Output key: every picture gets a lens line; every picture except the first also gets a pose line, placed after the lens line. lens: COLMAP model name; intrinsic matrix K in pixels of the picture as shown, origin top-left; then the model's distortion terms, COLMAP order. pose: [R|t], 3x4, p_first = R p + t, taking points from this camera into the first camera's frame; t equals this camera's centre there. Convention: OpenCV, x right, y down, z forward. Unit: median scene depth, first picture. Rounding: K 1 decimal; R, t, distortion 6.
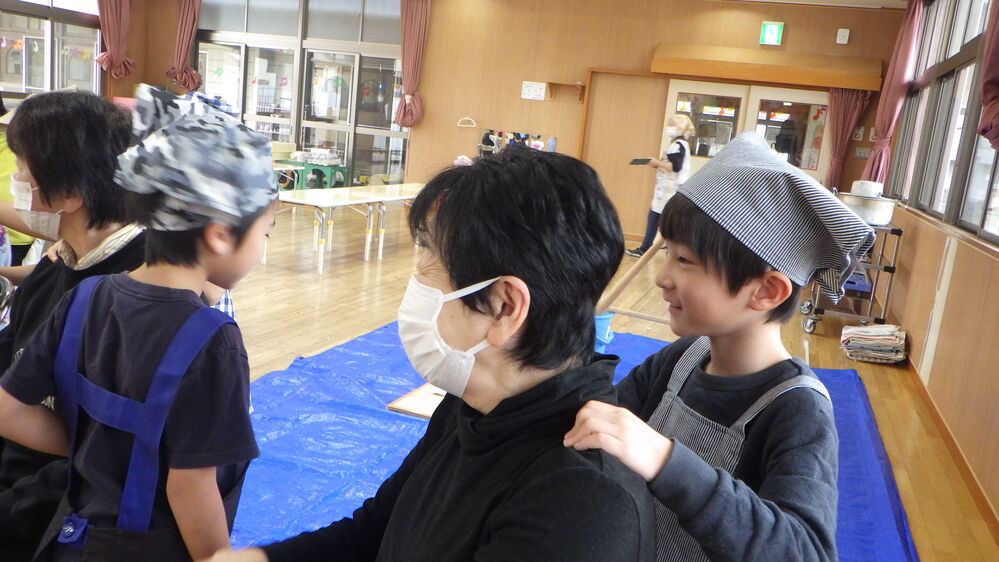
lens RADIAL K [[823.0, 0, 501.2], [0, 823.0, 278.6], [0, 0, 1]] dist [0.000571, -0.013217]
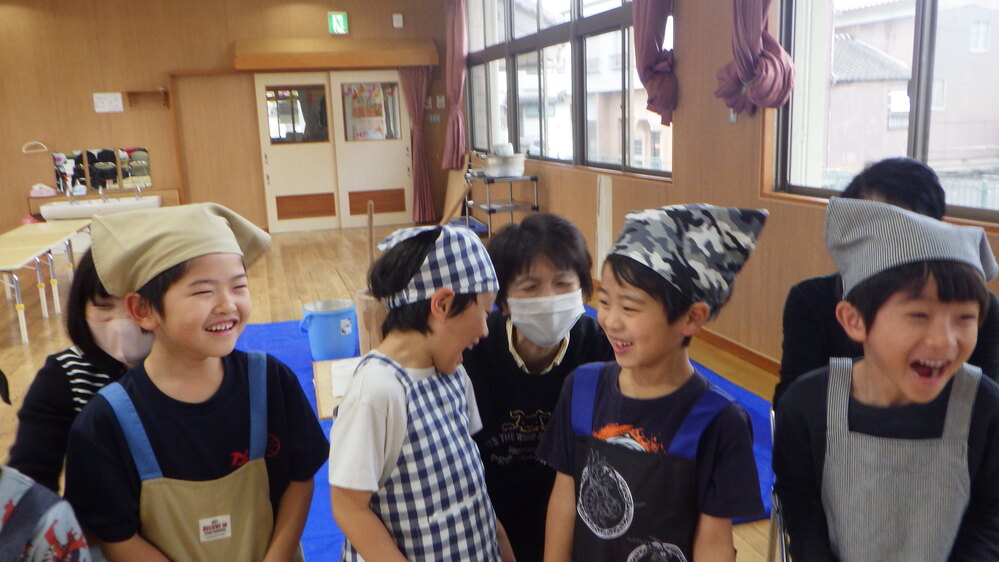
lens RADIAL K [[823.0, 0, 500.1], [0, 823.0, 276.3], [0, 0, 1]] dist [0.000571, -0.013217]
pose [[0.800146, -0.247572, 0.546329, -0.170182], [0.231363, 0.967747, 0.099688, -0.027646], [-0.553388, 0.046635, 0.831617, -0.018222]]
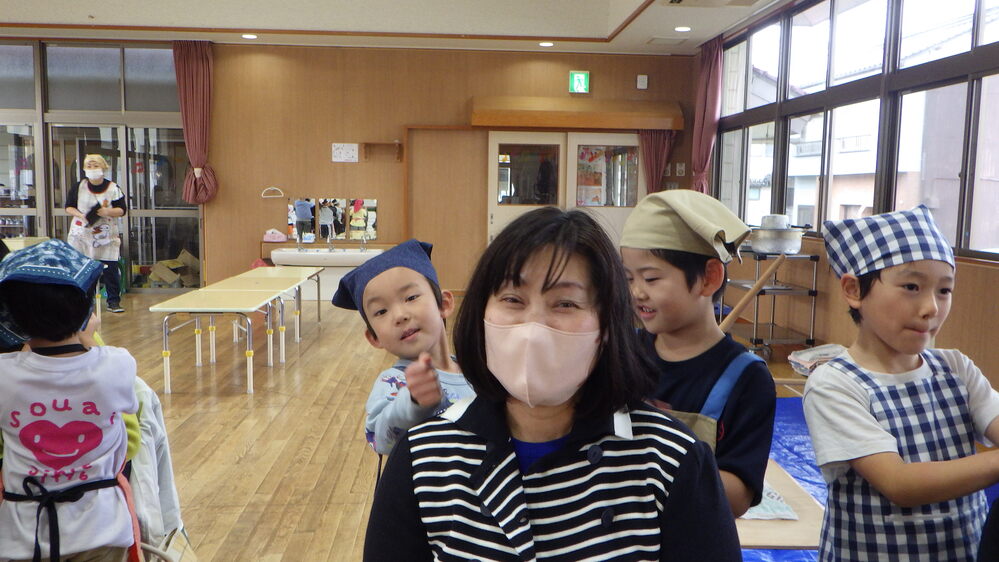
lens RADIAL K [[823.0, 0, 498.6], [0, 823.0, 278.8], [0, 0, 1]] dist [0.000571, -0.013217]
pose [[0.917983, -0.130668, 0.374478, -0.175120], [0.152366, 0.987905, -0.028791, -0.034622], [-0.366187, 0.083487, 0.926789, 0.085106]]
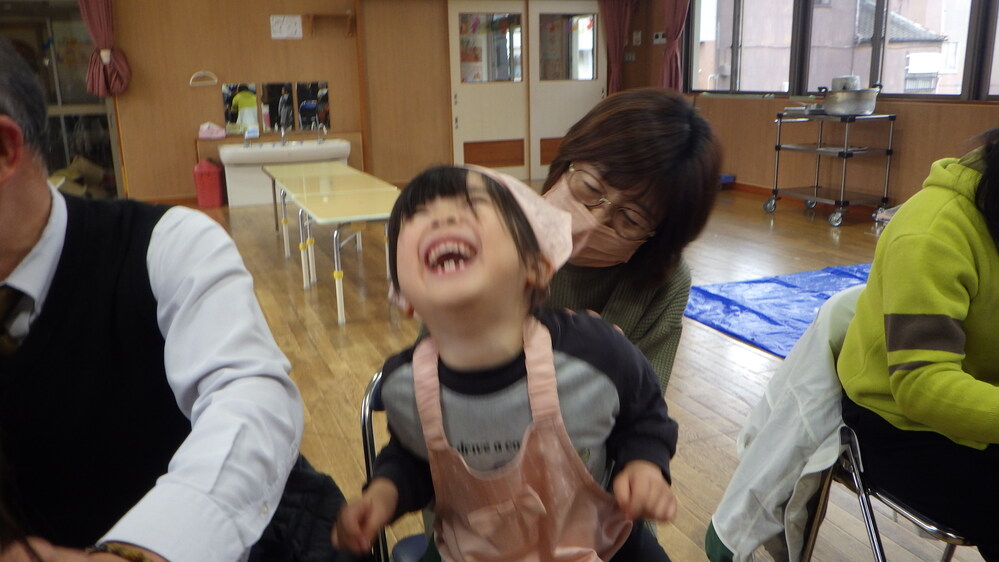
lens RADIAL K [[823.0, 0, 500.5], [0, 823.0, 281.8], [0, 0, 1]] dist [0.000571, -0.013217]
pose [[0.746848, -0.277839, 0.604172, -0.366639], [0.221392, 0.960592, 0.168070, -0.082788], [-0.627059, 0.008236, 0.778928, 0.262303]]
